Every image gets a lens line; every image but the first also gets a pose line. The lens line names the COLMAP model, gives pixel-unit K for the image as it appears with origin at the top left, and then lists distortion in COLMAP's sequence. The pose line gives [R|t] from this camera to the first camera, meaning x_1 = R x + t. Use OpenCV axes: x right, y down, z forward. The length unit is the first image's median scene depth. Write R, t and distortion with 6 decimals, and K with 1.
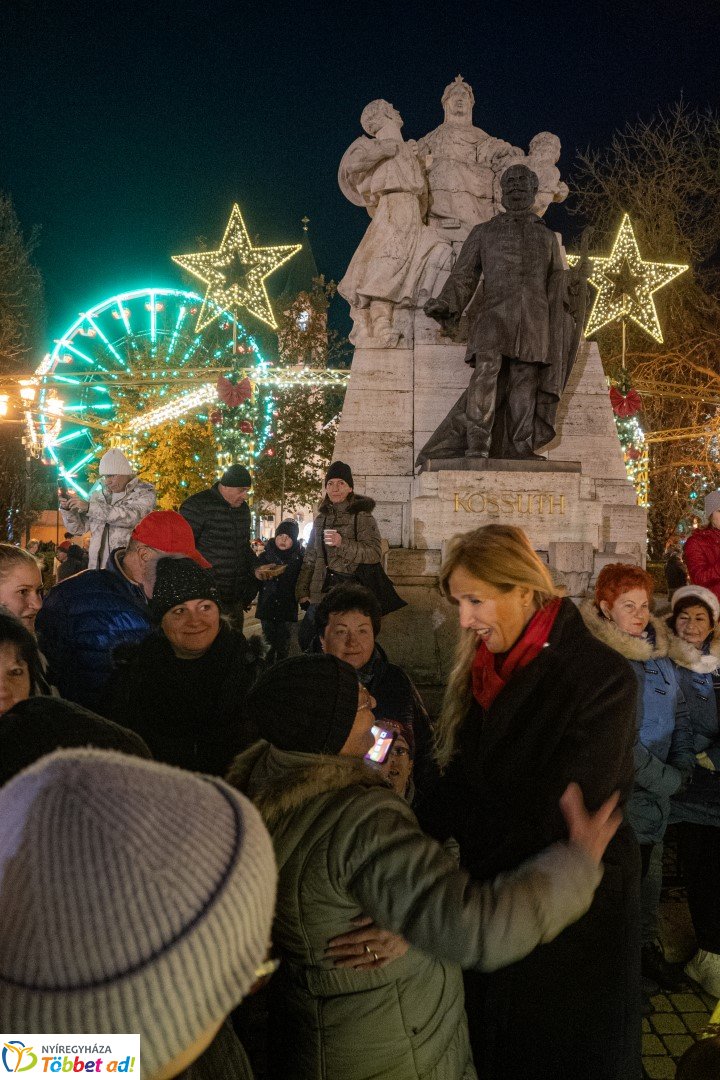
lens RADIAL K [[795.3, 0, 357.1], [0, 795.3, 535.8], [0, 0, 1]] dist [-0.132760, 0.117833]
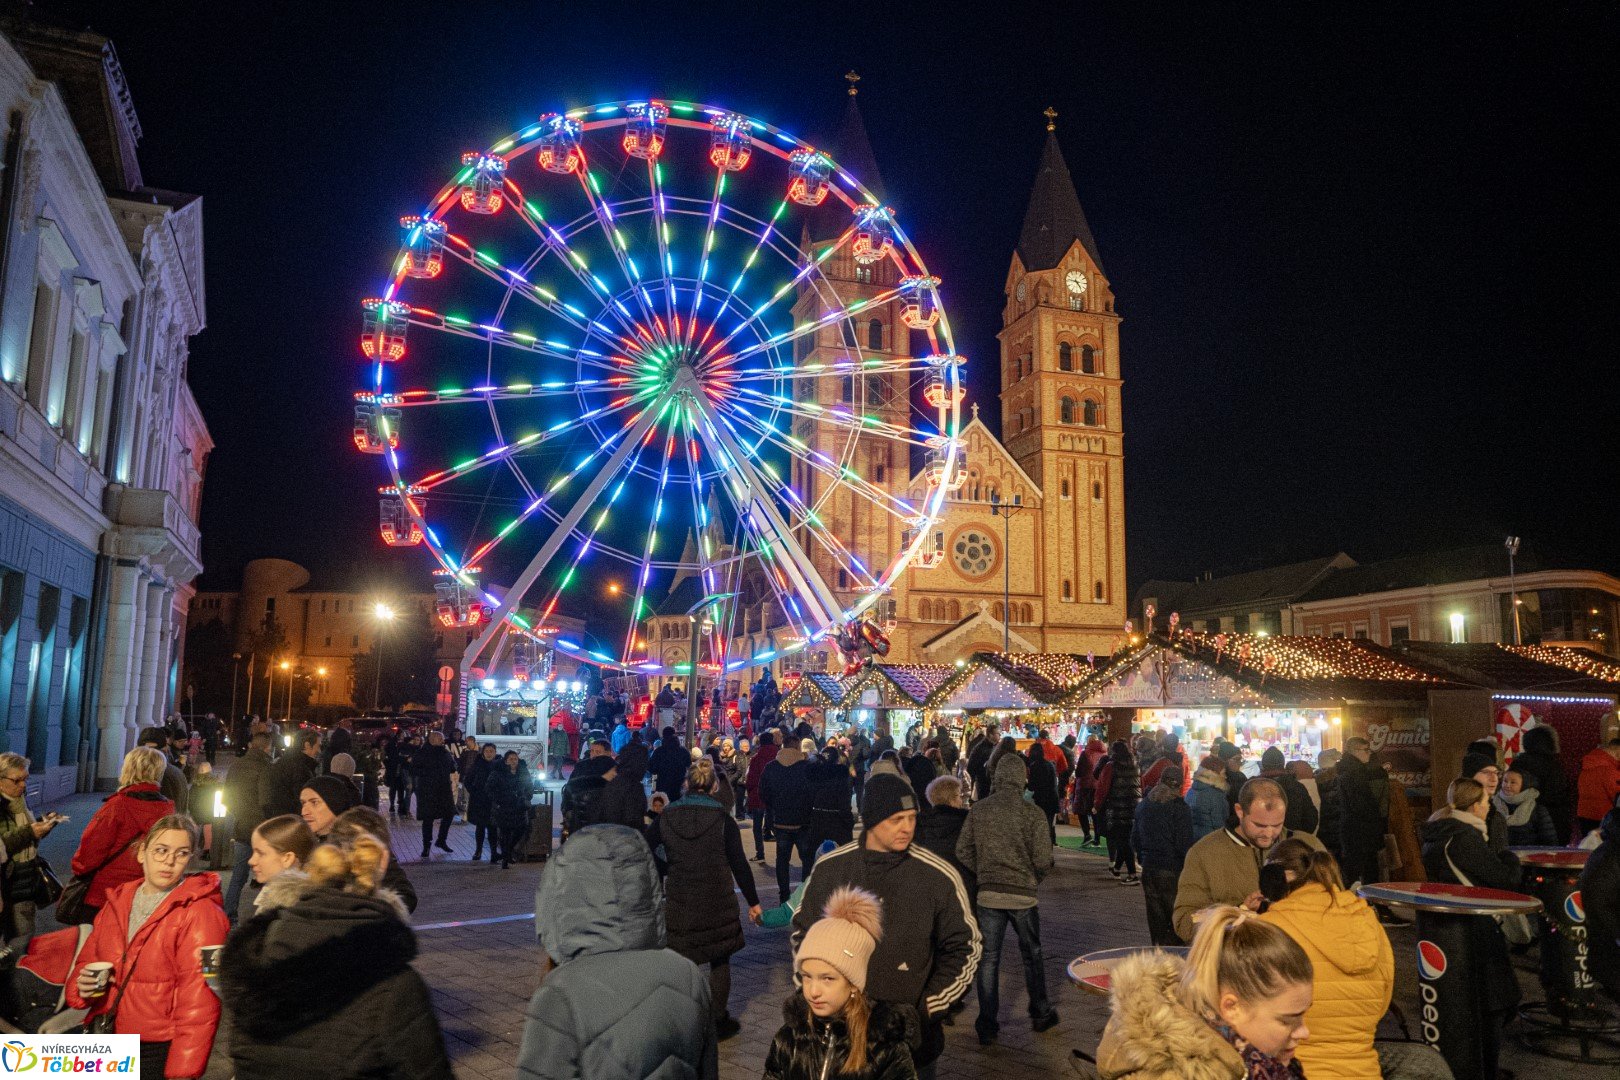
lens RADIAL K [[1193.0, 0, 810.5], [0, 1193.0, 545.2], [0, 0, 1]] dist [-0.132760, 0.117833]
pose [[0.967076, 0.040936, 0.251173, -2.698029], [-0.003307, 0.988916, -0.148442, 0.078017], [-0.254465, 0.142724, 0.956492, 3.233944]]
